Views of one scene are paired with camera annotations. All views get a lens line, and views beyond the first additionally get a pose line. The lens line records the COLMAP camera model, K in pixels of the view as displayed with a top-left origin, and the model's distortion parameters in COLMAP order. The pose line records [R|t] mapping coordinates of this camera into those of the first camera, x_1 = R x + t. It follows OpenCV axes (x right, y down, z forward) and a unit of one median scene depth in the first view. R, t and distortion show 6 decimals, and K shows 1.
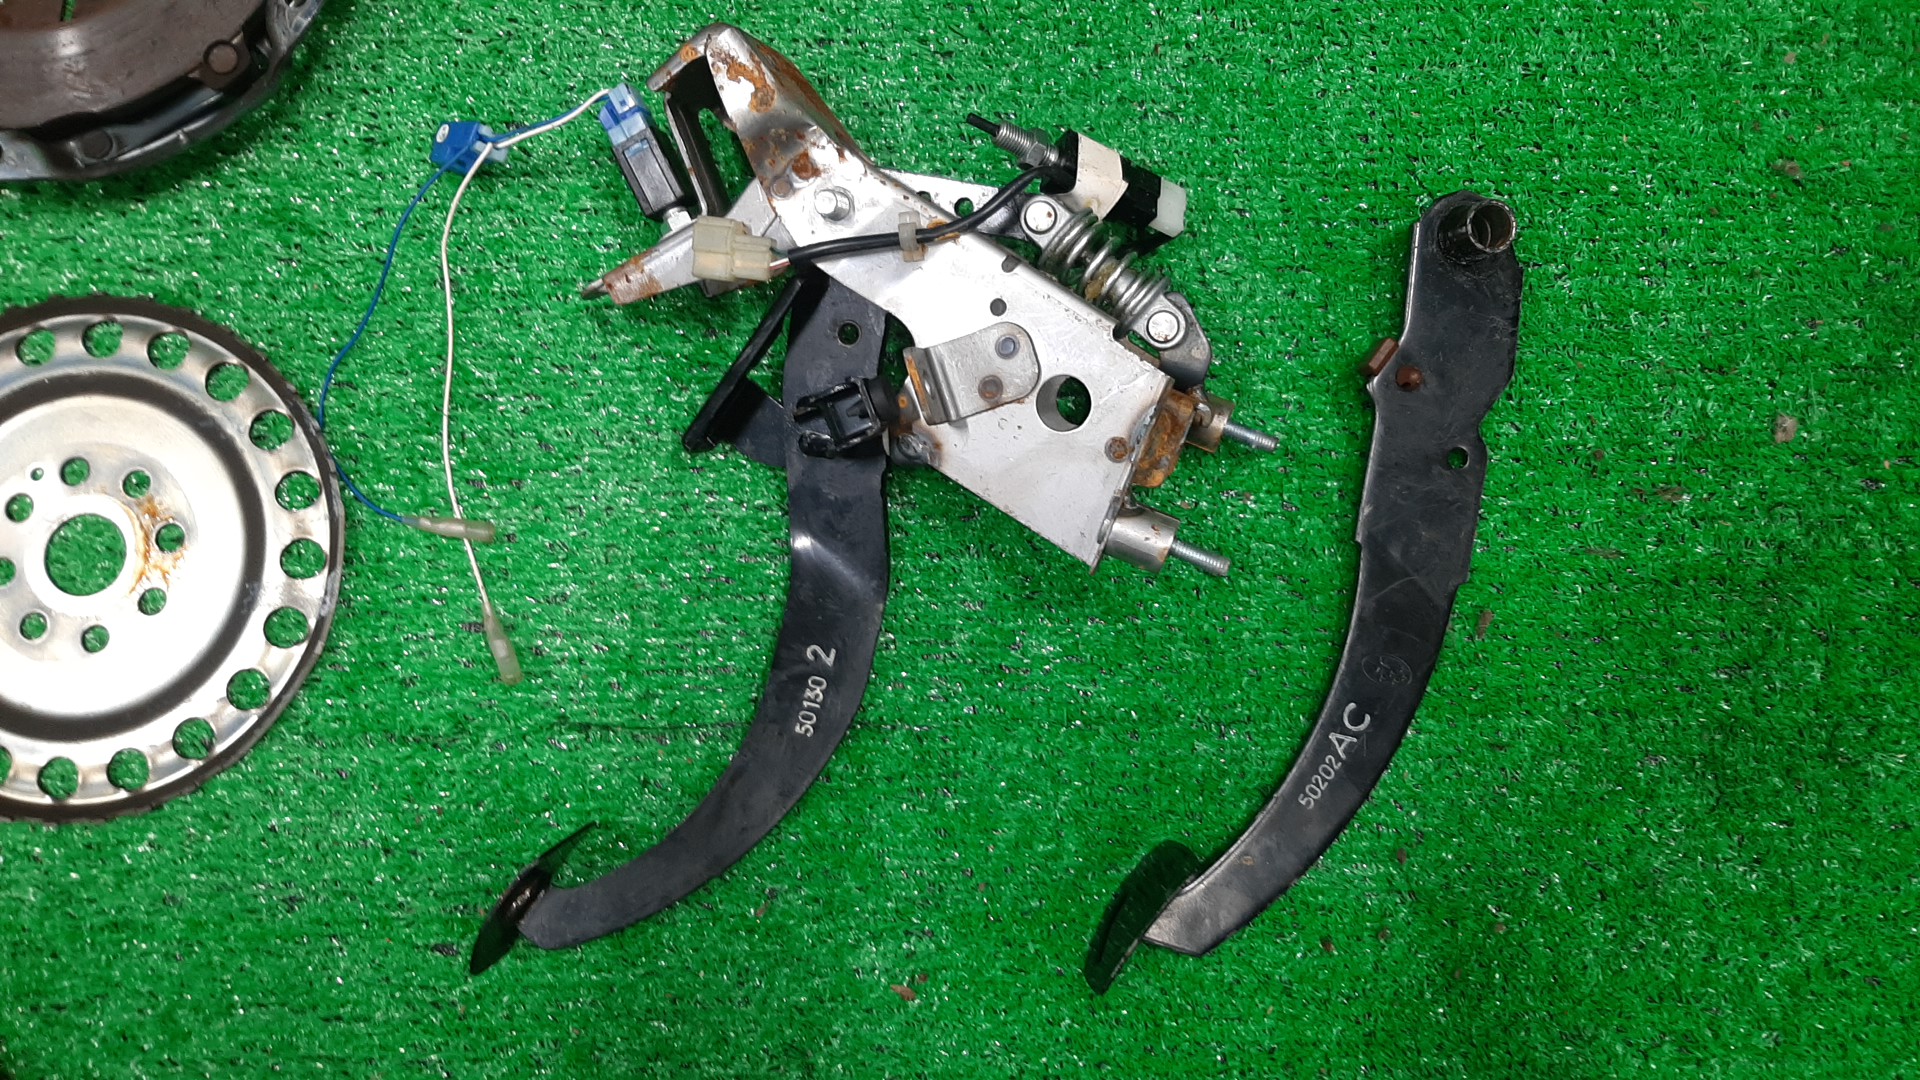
lens RADIAL K [[1478.7, 0, 1009.5], [0, 1478.7, 543.4], [0, 0, 1]] dist [0.083657, -0.163194]
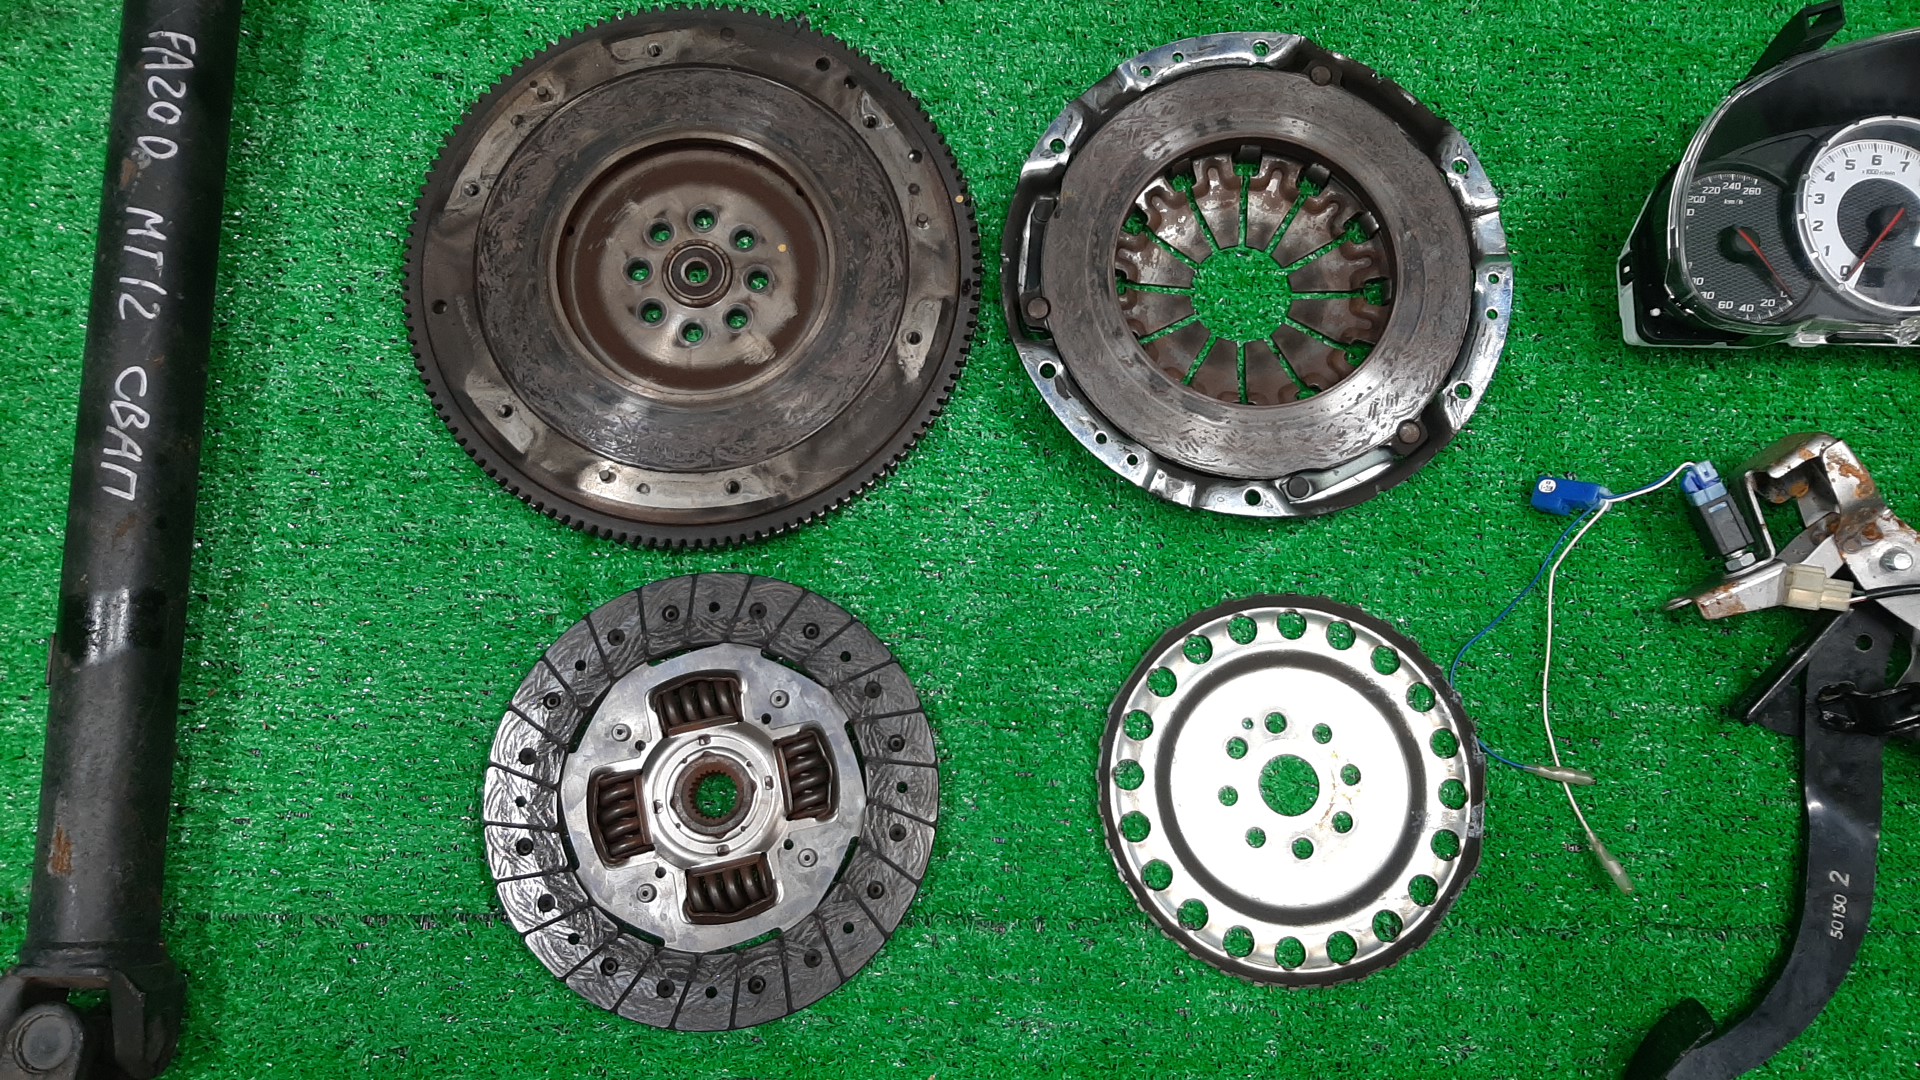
lens RADIAL K [[1501.9, 0, 971.2], [0, 1501.9, 539.3], [0, 0, 1]] dist [0.108645, -0.234920]
pose [[0.999523, 0.029308, -0.009728, -0.912813], [-0.029946, 0.996835, -0.073644, -0.107462], [0.007539, 0.073900, 0.997237, -0.408613]]
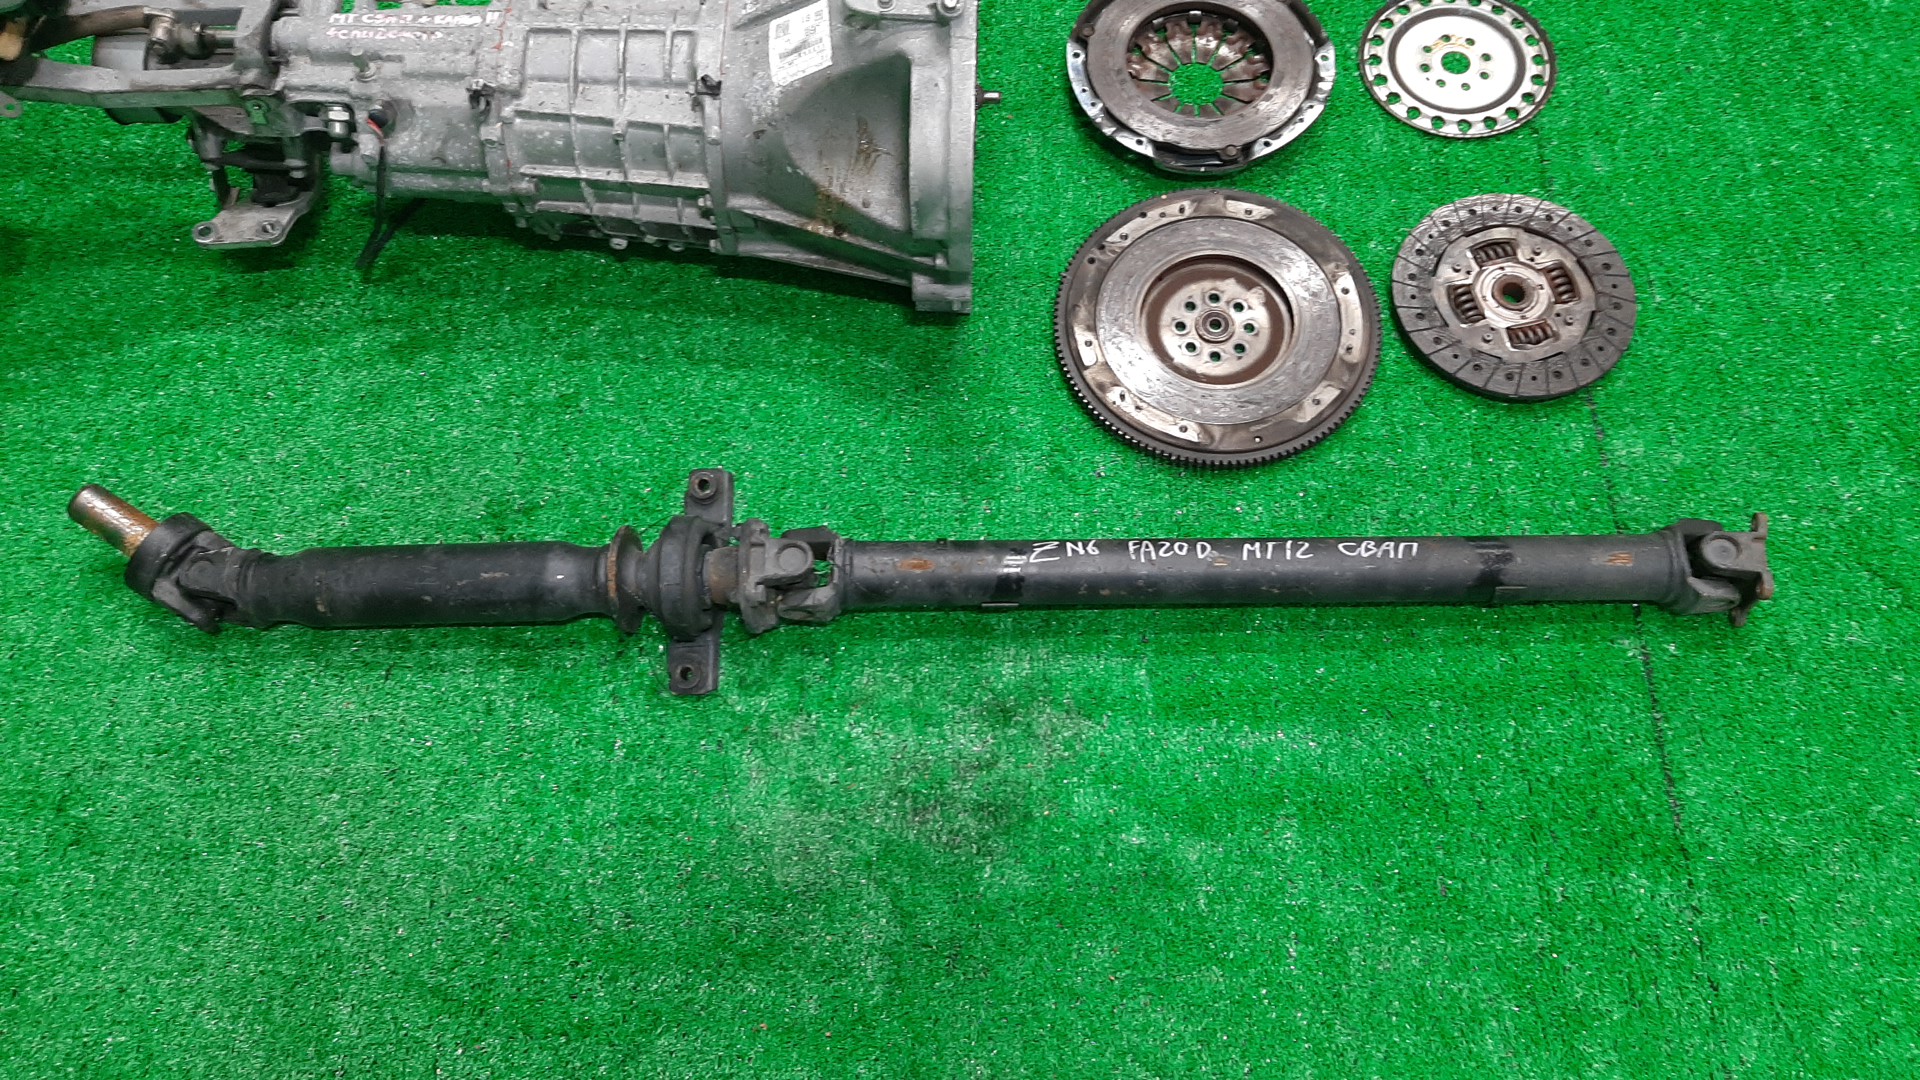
lens RADIAL K [[1516.8, 0, 989.6], [0, 1516.8, 542.4], [0, 0, 1]] dist [0.077573, -0.151283]
pose [[0.007327, -0.920208, 0.391362, -2.553789], [0.993944, 0.049613, 0.098047, -1.081715], [-0.109640, 0.388274, 0.914999, -1.142600]]
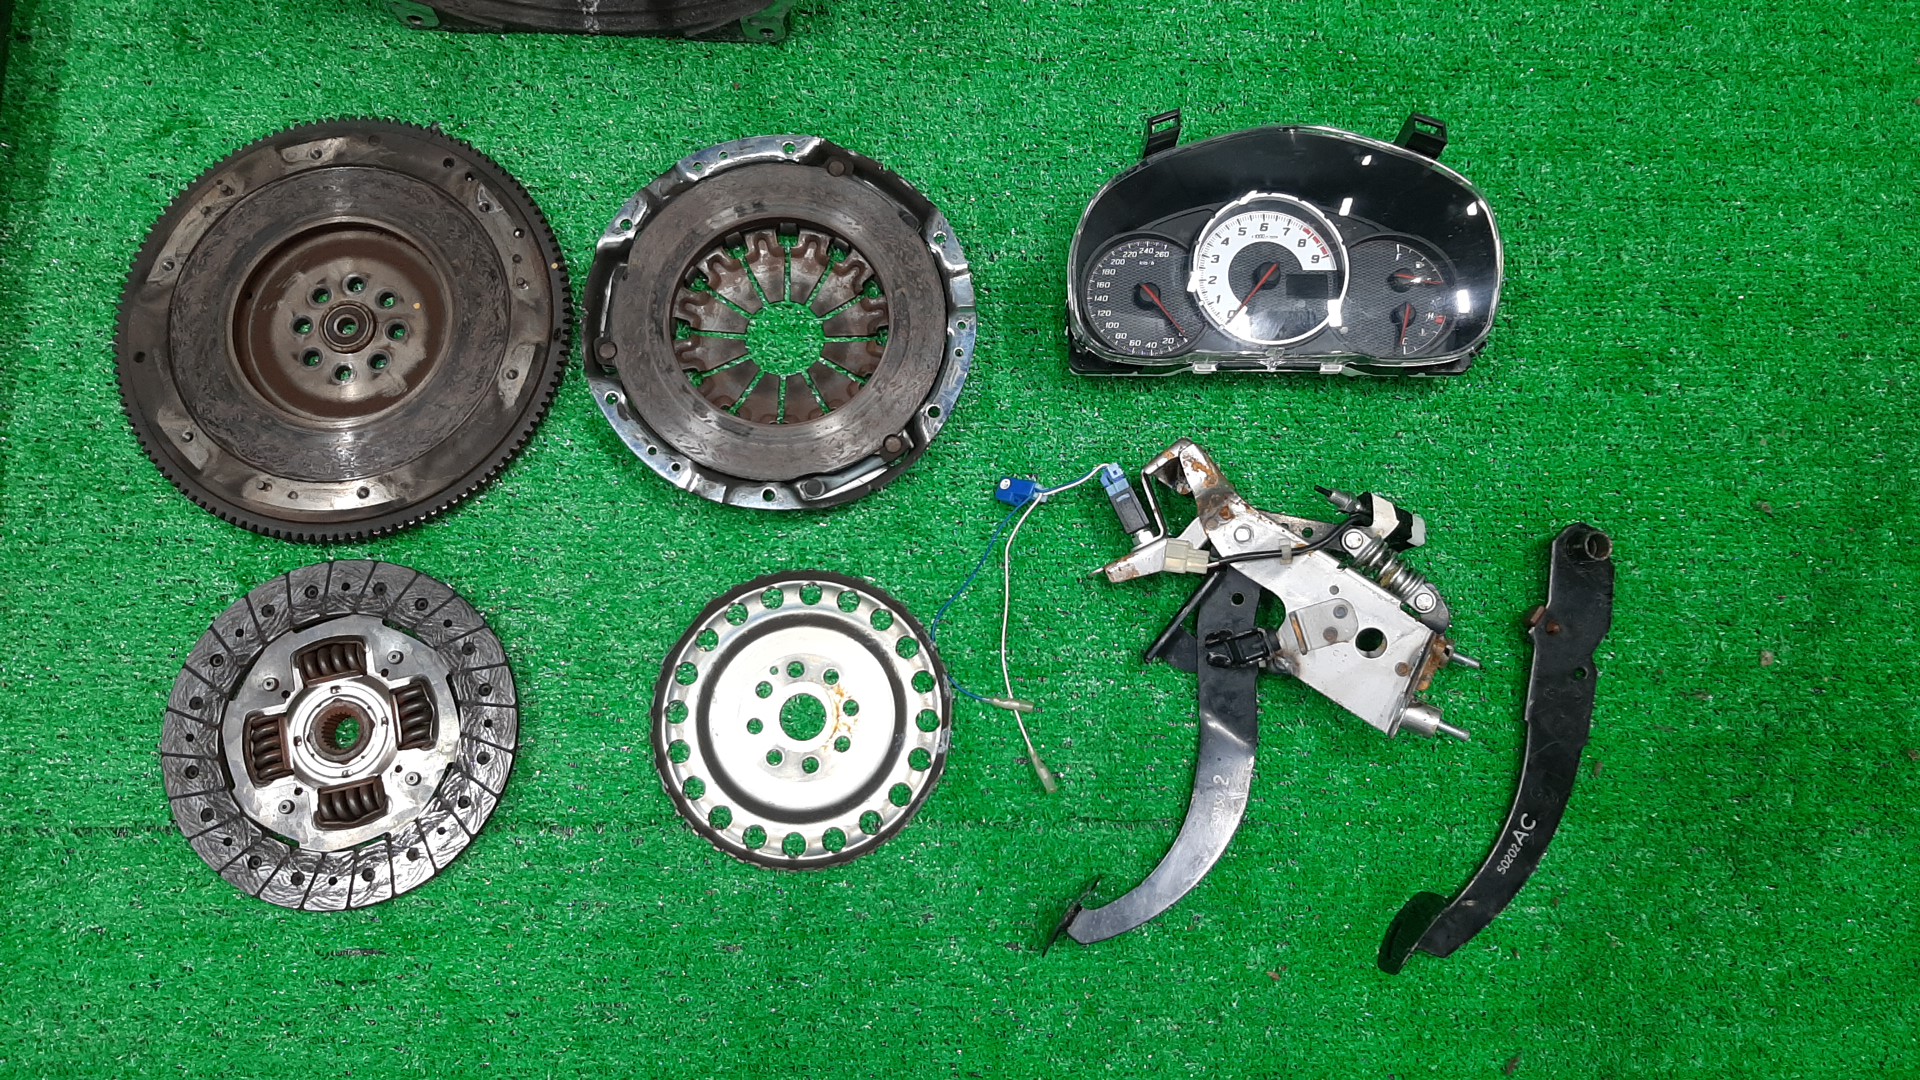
lens RADIAL K [[1516.8, 0, 989.6], [0, 1516.8, 542.4], [0, 0, 1]] dist [0.077573, -0.151283]
pose [[0.999912, 0.013272, -0.000777, -0.402797], [-0.013285, 0.995356, -0.095339, -0.030245], [-0.000492, 0.095341, 0.995445, -0.823137]]
